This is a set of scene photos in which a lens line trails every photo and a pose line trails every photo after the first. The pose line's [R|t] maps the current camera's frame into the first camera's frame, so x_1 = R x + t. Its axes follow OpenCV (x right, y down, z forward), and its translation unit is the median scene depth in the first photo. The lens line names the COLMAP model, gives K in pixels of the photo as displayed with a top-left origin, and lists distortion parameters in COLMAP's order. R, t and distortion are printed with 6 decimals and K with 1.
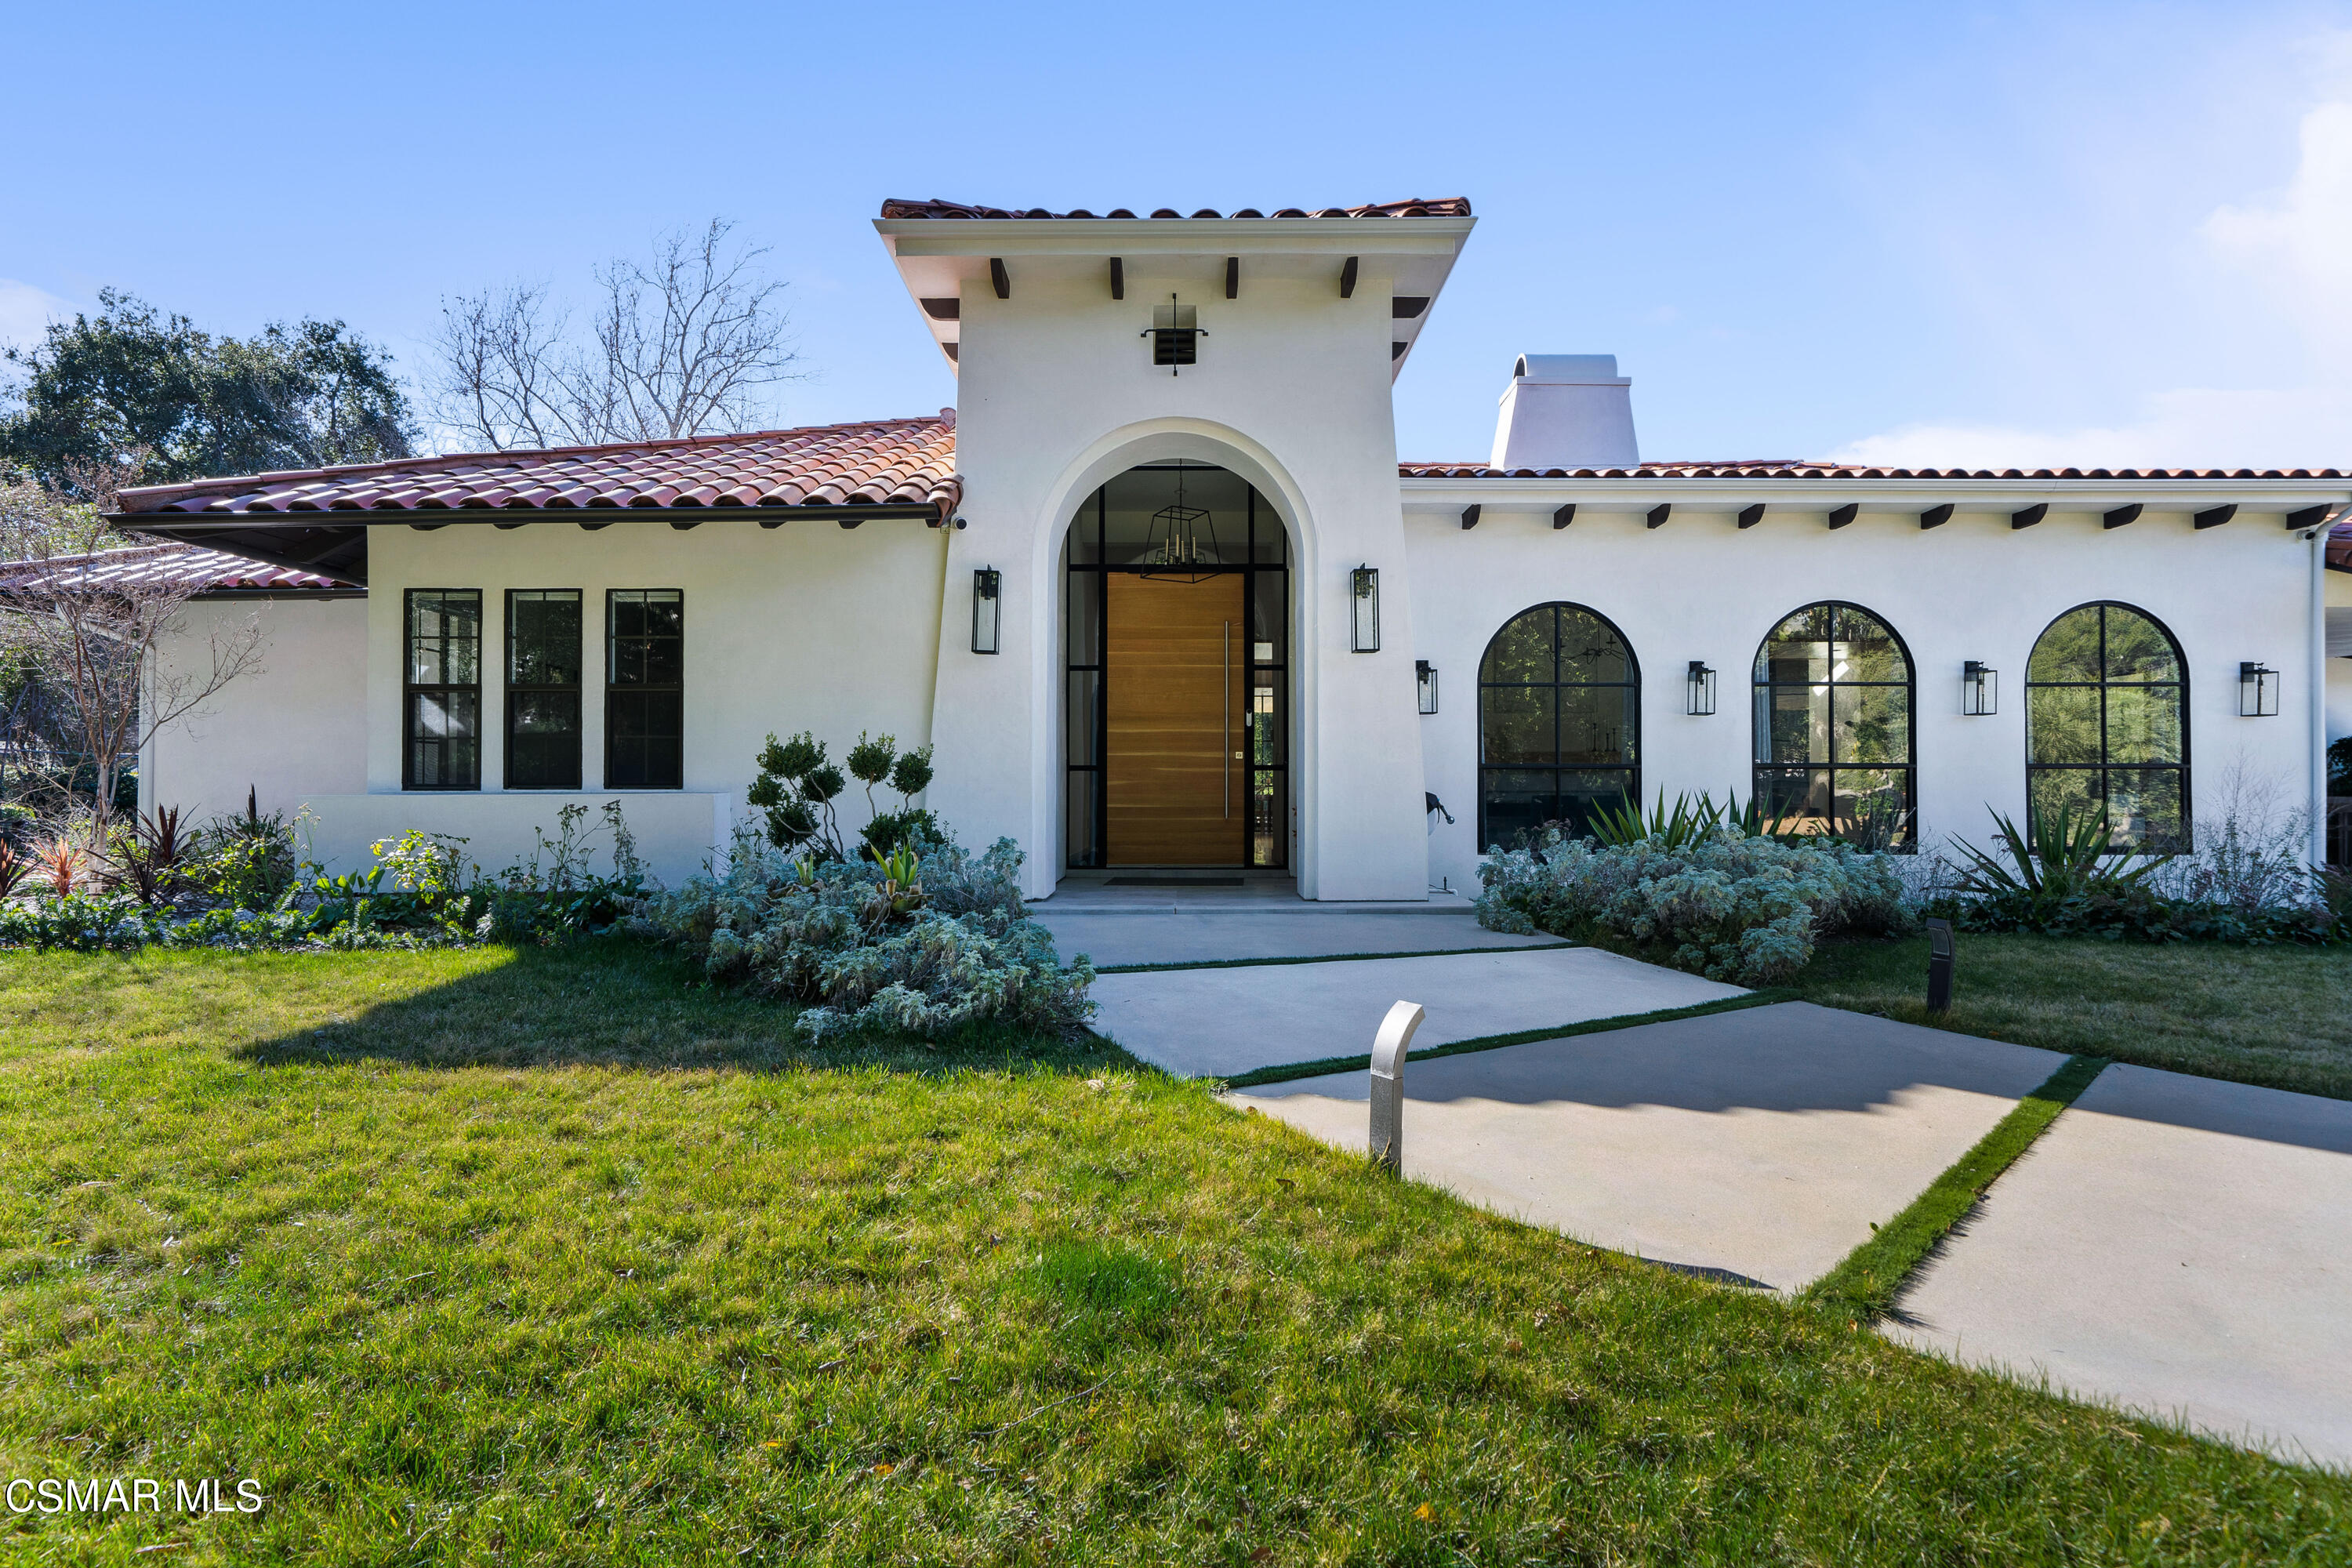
lens RADIAL K [[1099.9, 0, 1176.0], [0, 1099.9, 784.0], [0, 0, 1]] dist [0.023172, 0.000302]
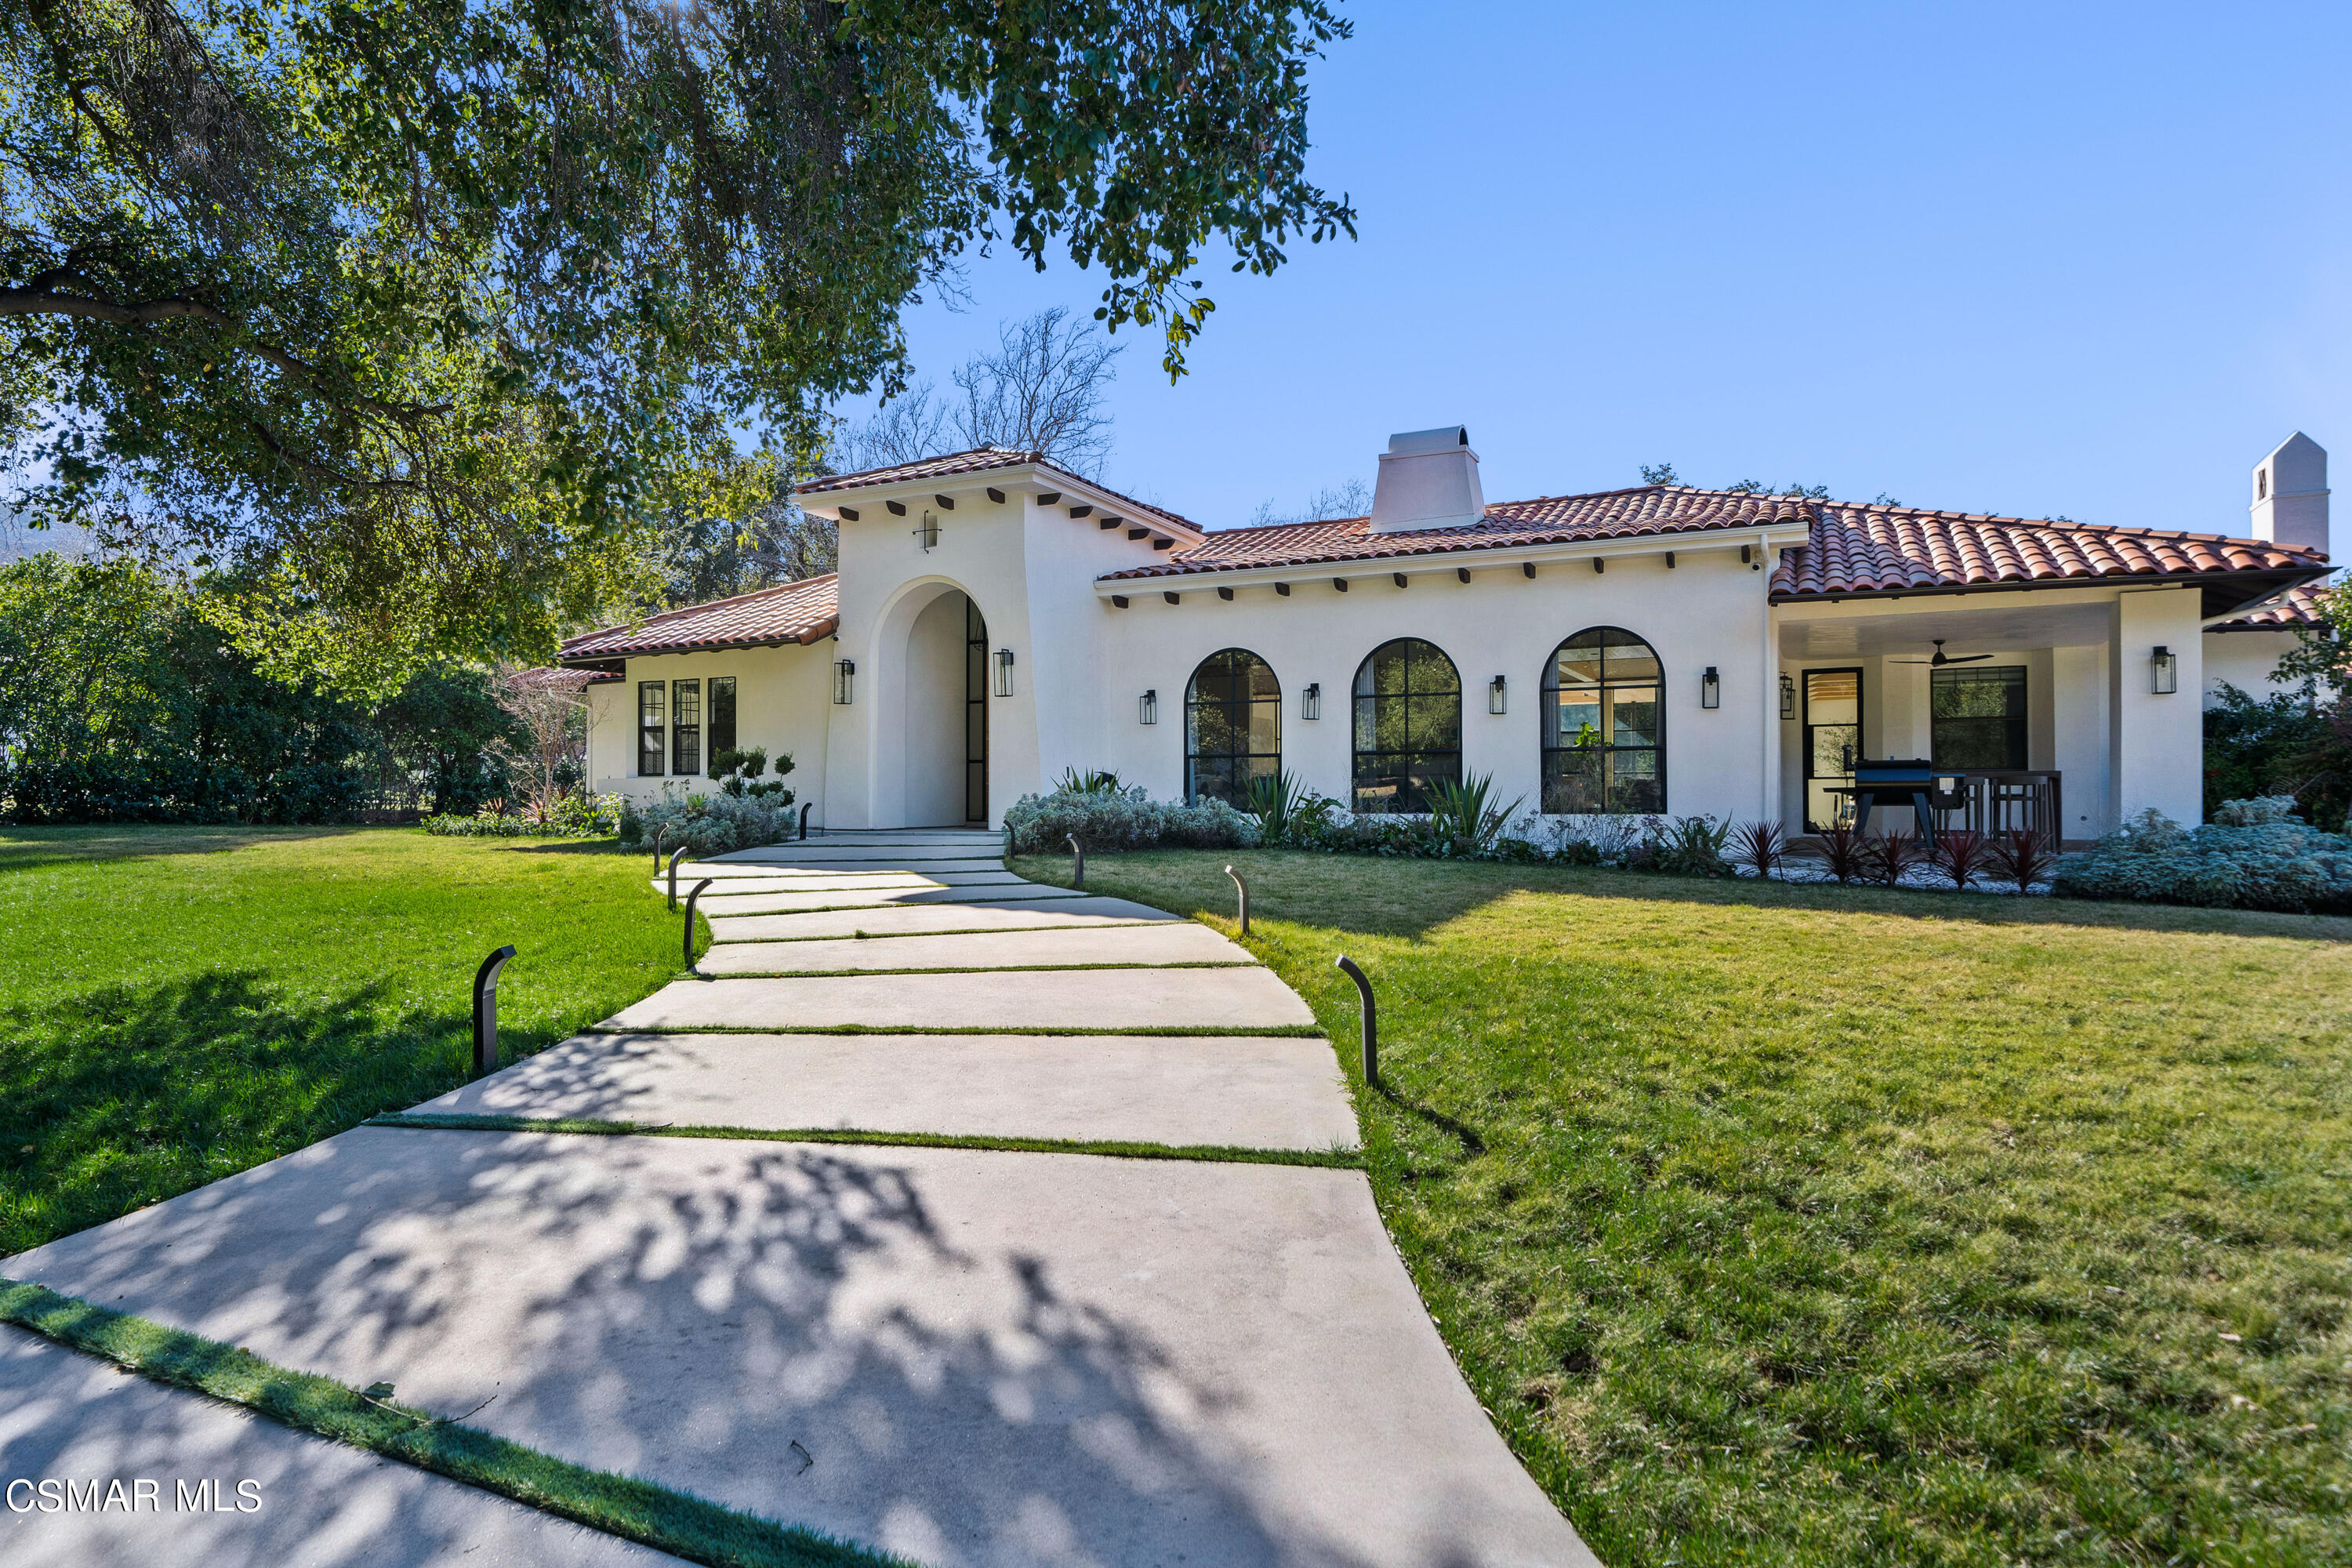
lens RADIAL K [[1286.8, 0, 1176.0], [0, 1286.8, 784.0], [0, 0, 1]] dist [0.000104, -0.000279]
pose [[0.906068, -0.007483, -0.423066, 1.264043], [0.001397, 0.999891, -0.014694, 0.055849], [0.423130, 0.012723, 0.905980, -0.782008]]
